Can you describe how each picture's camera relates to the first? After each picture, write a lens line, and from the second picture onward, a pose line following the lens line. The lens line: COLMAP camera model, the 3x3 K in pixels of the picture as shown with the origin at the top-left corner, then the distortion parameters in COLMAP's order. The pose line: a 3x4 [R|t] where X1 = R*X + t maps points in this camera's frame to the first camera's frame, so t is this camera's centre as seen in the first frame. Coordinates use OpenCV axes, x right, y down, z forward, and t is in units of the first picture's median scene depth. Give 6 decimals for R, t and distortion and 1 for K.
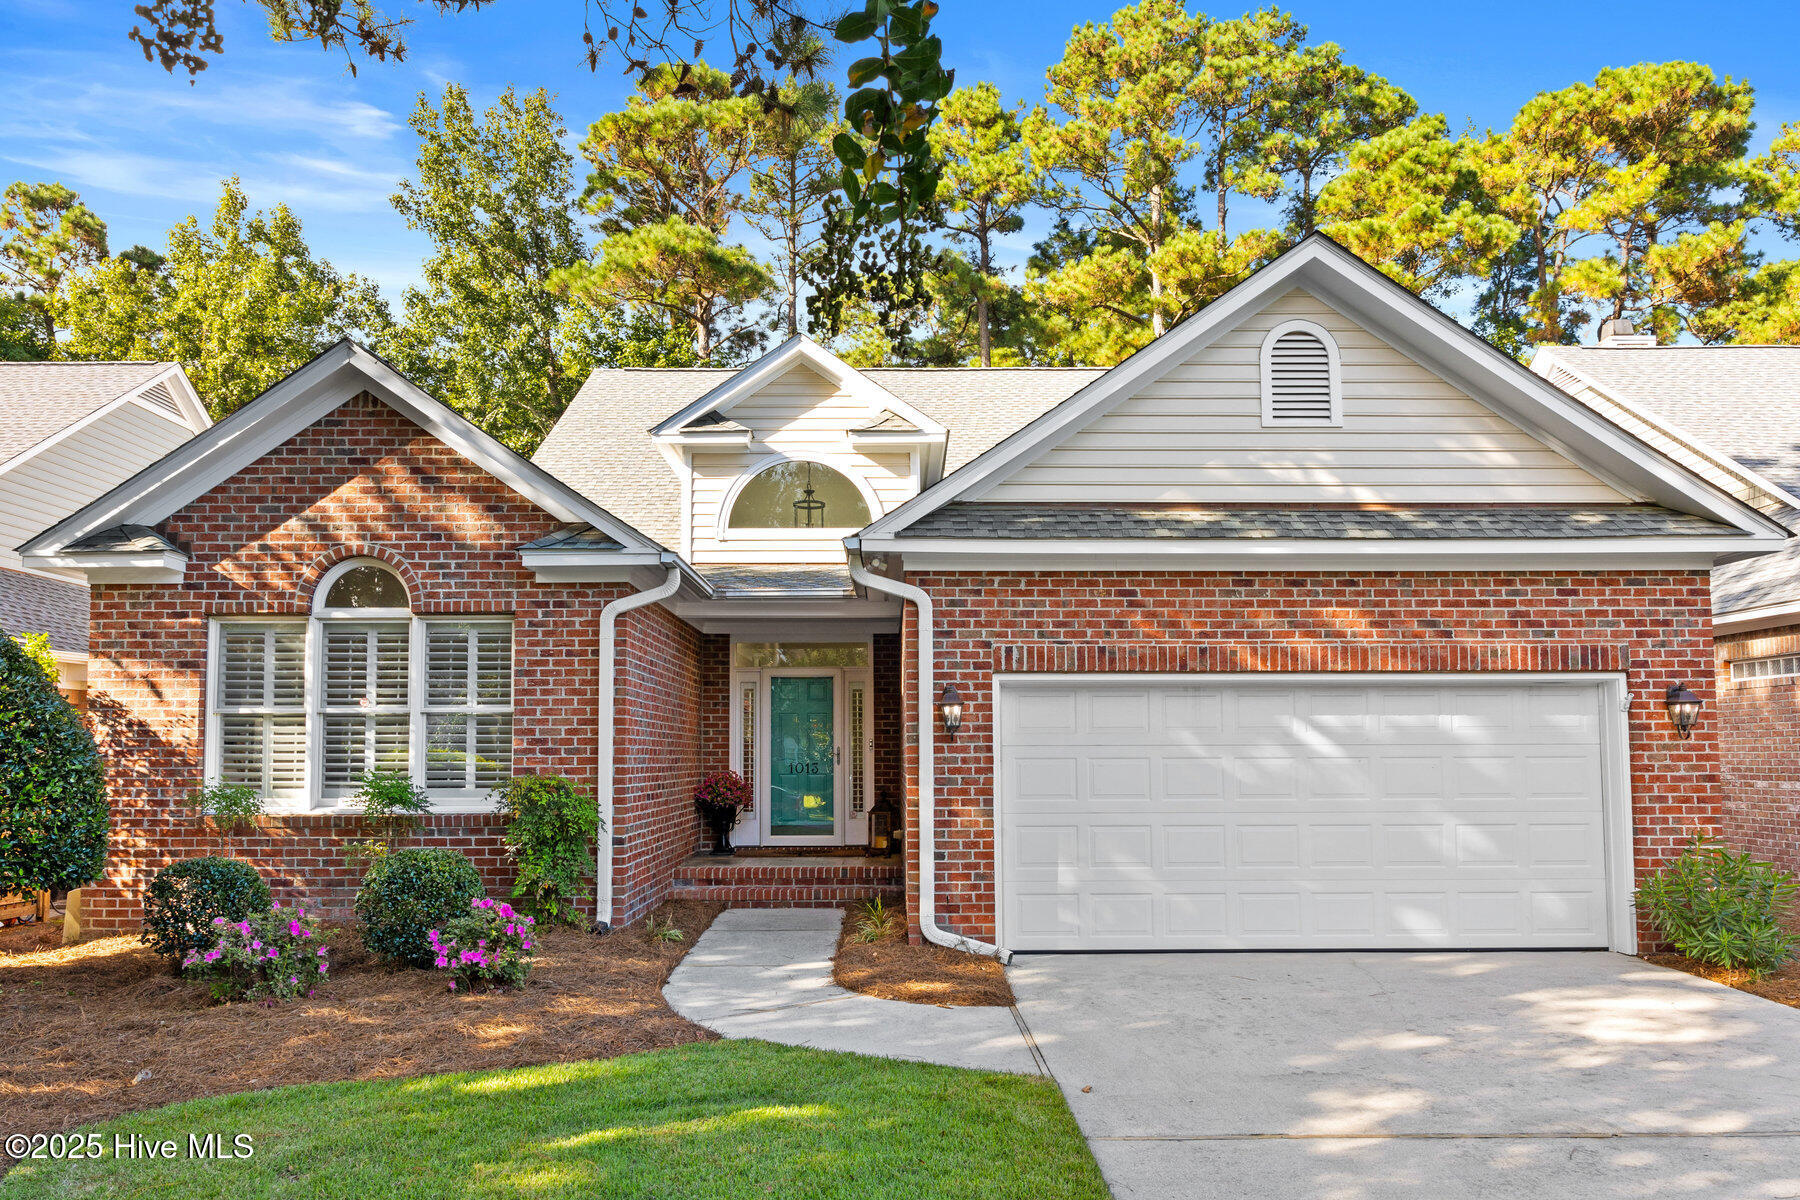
lens RADIAL K [[1232.3, 0, 900.2], [0, 1232.3, 586.8], [0, 0, 1]] dist [0.004455, -0.008008]
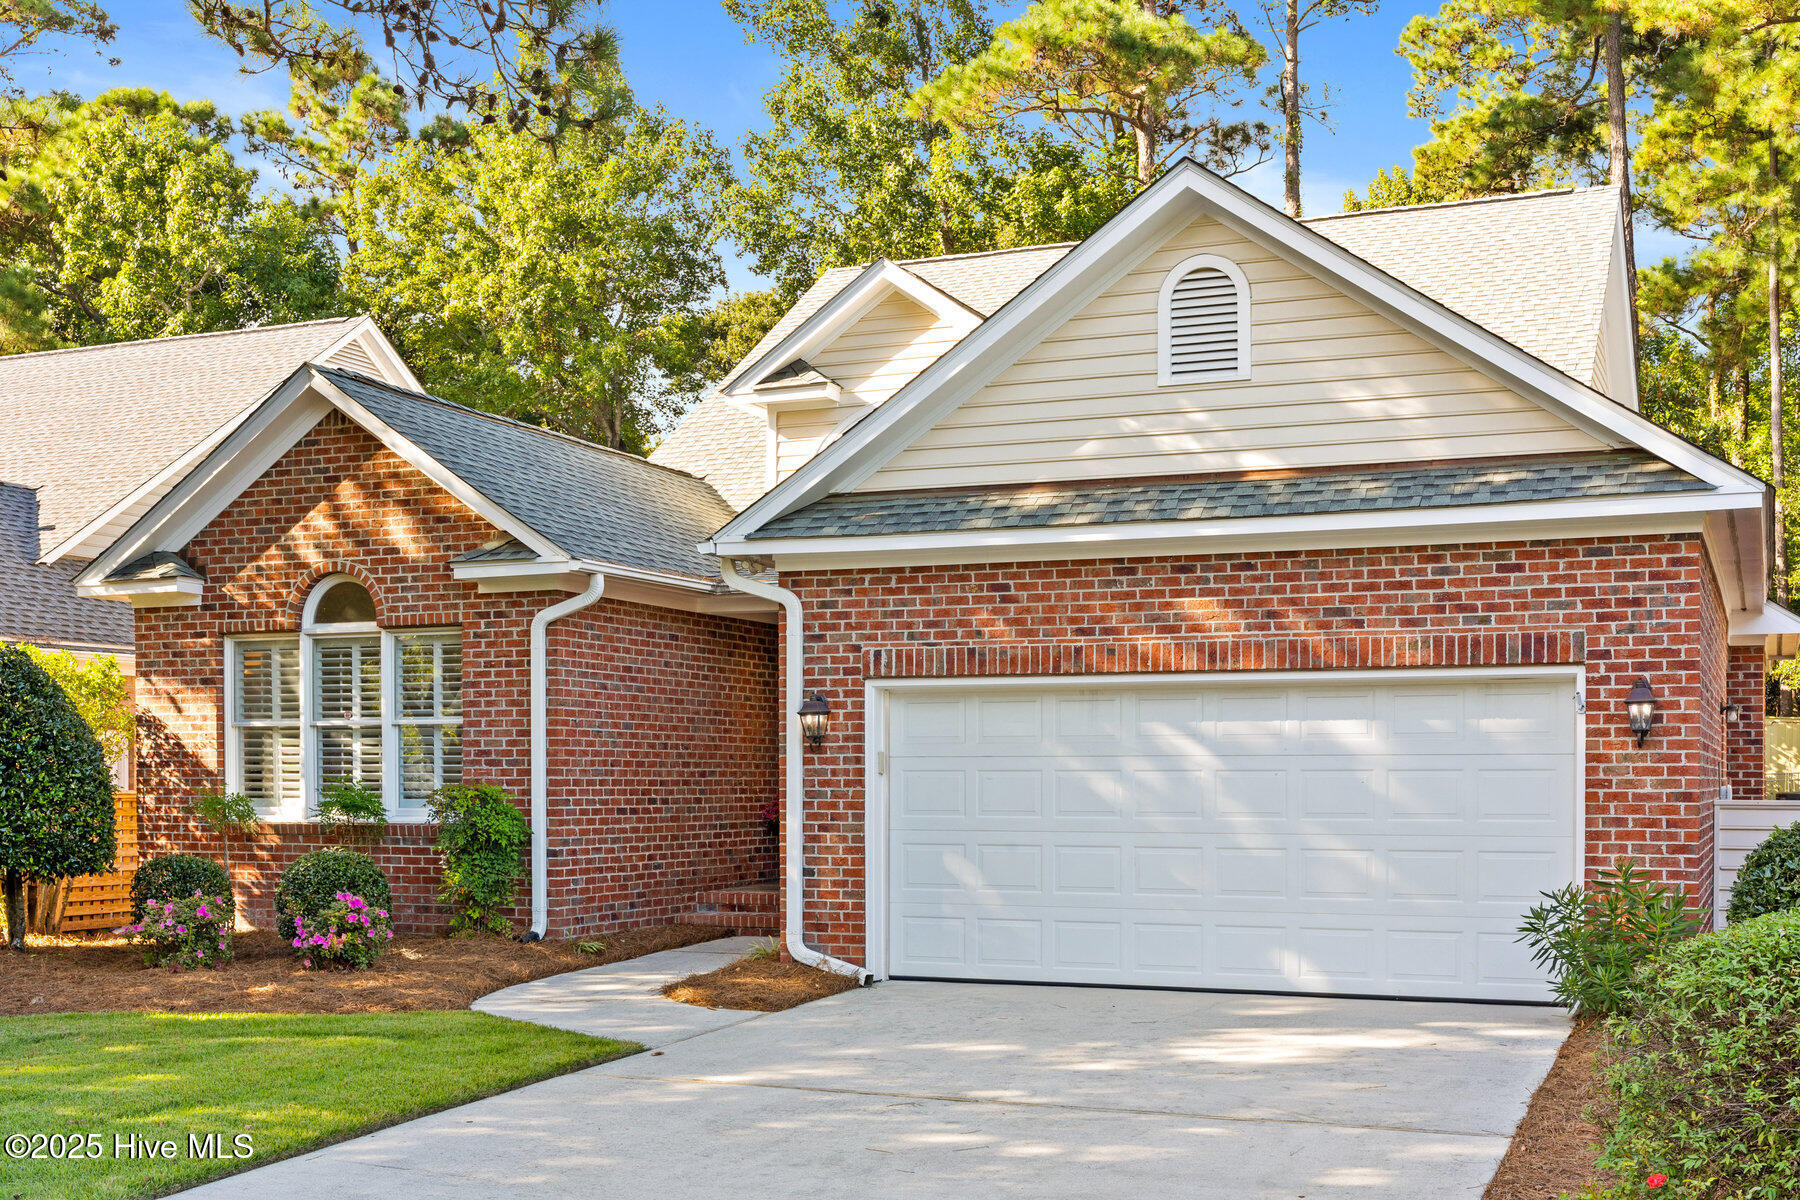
lens RADIAL K [[2077.2, 0, 900.5], [0, 2077.2, 607.9], [0, 0, 1]] dist [-0.012775, 0.000000]
pose [[0.914225, -0.029730, -0.404114, 0.723387], [0.051755, 0.997704, 0.043686, -0.049397], [0.401888, -0.060853, 0.913665, -0.407027]]
